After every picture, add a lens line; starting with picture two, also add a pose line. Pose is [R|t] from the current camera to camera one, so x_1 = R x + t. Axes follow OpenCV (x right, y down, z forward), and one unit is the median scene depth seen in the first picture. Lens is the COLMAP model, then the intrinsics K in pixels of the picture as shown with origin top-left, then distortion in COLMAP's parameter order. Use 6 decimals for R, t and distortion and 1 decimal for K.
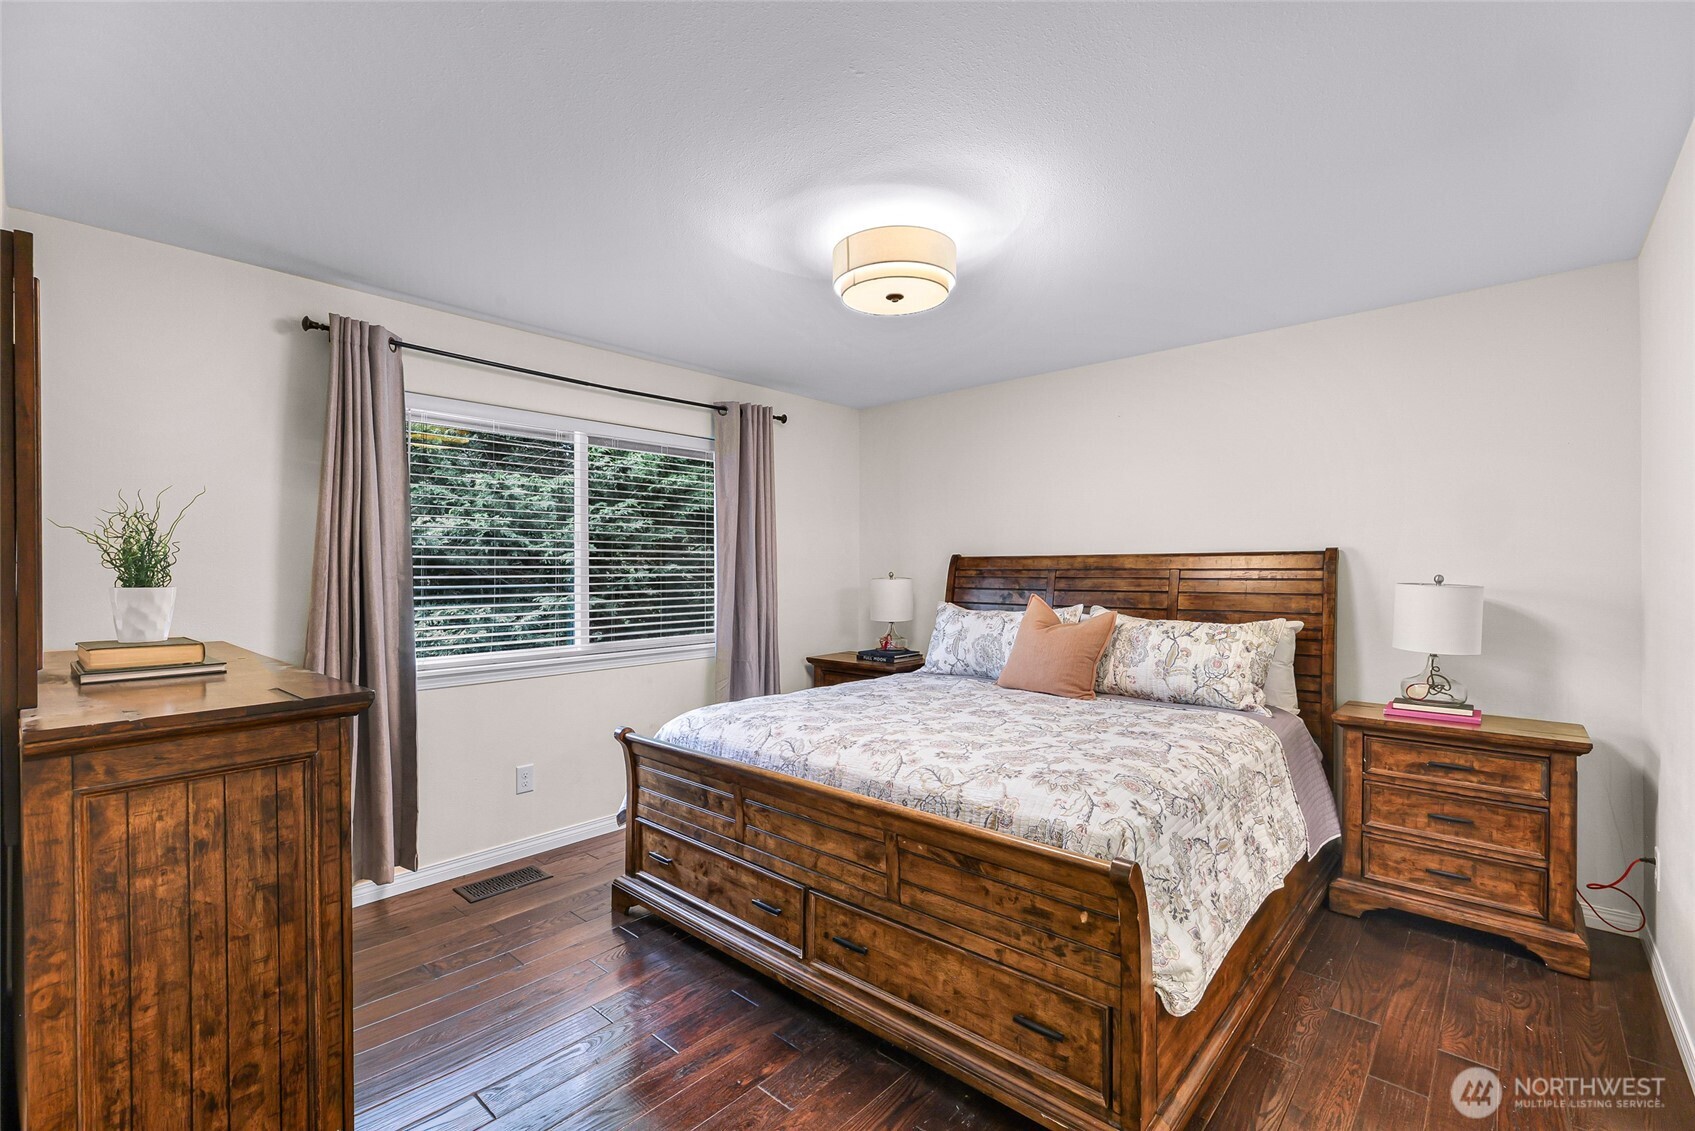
lens RADIAL K [[744.4, 0, 847.5], [0, 744.4, 565.5], [0, 0, 1]] dist [0.001686, -0.000435]
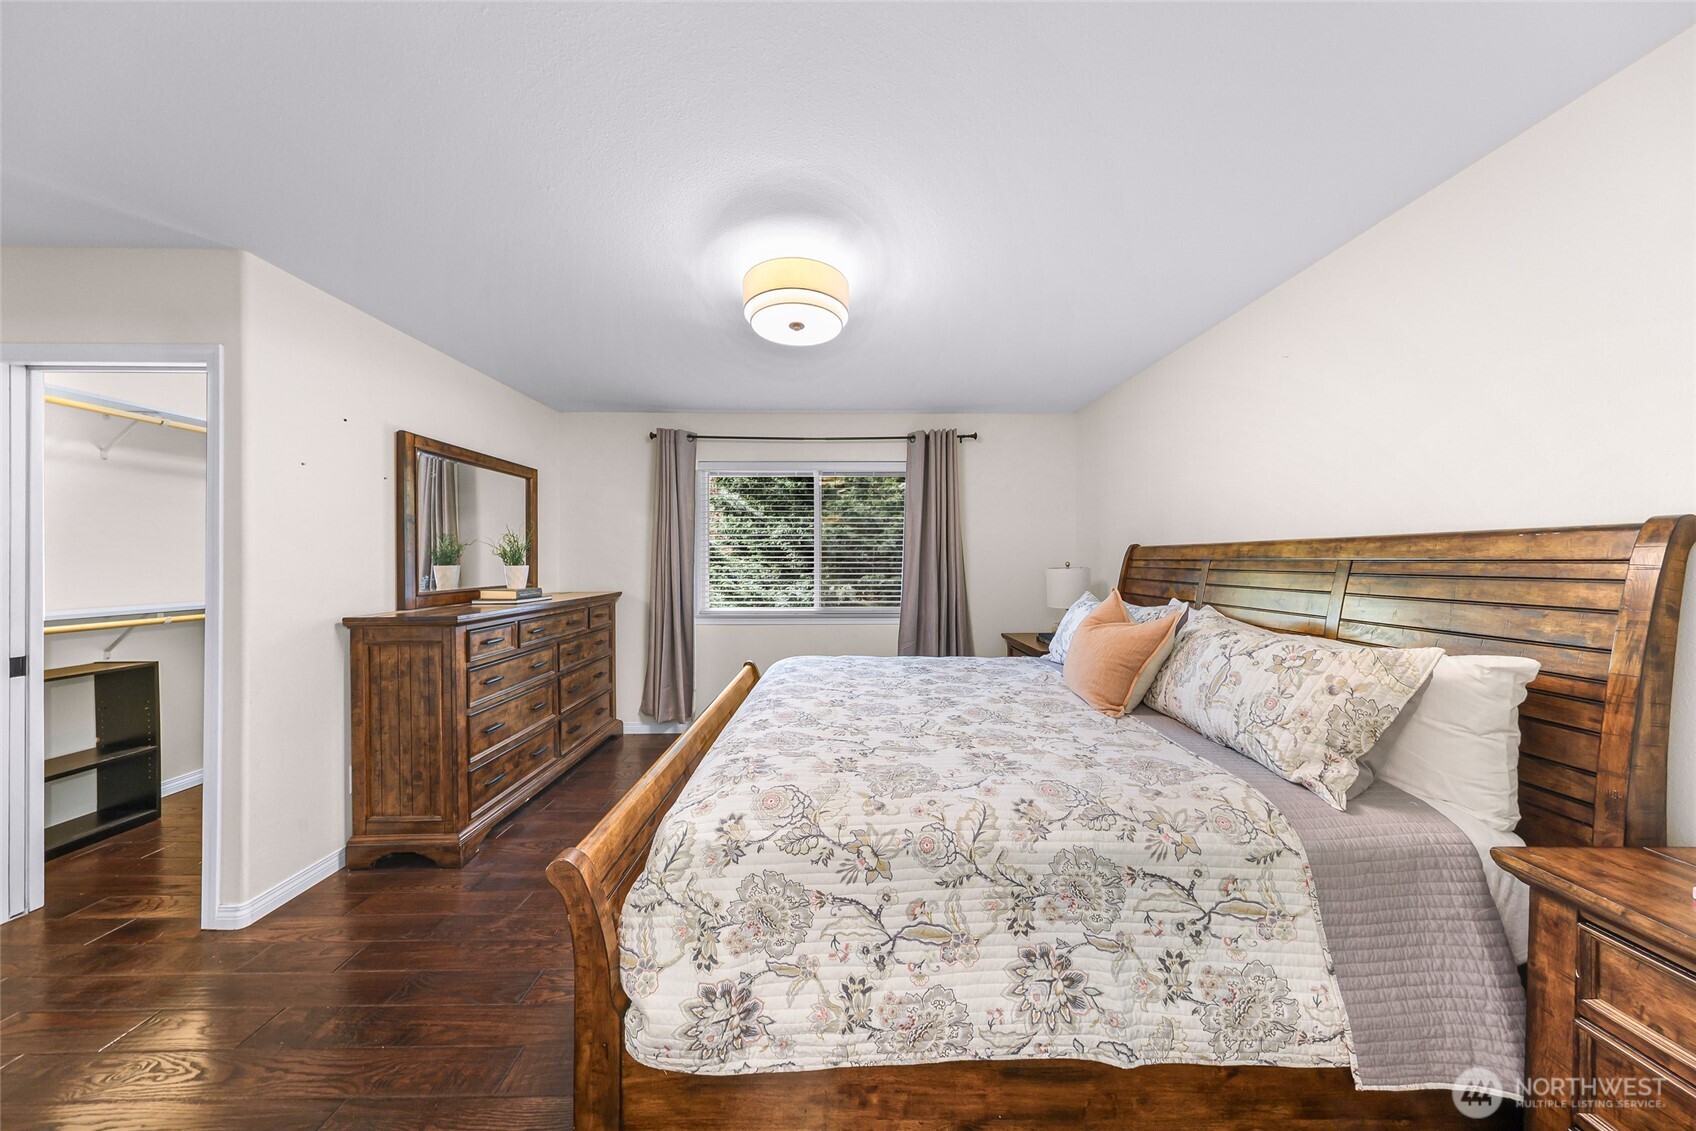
lens RADIAL K [[501.8, 0, 848.0], [0, 501.8, 565.5], [0, 0, 1]] dist [-0.000143, -0.000010]
pose [[0.678408, 0.011115, -0.734601, 0.583016], [0.000669, 0.999876, 0.015747, 0.003086], [0.734685, -0.011174, 0.678317, 0.437634]]
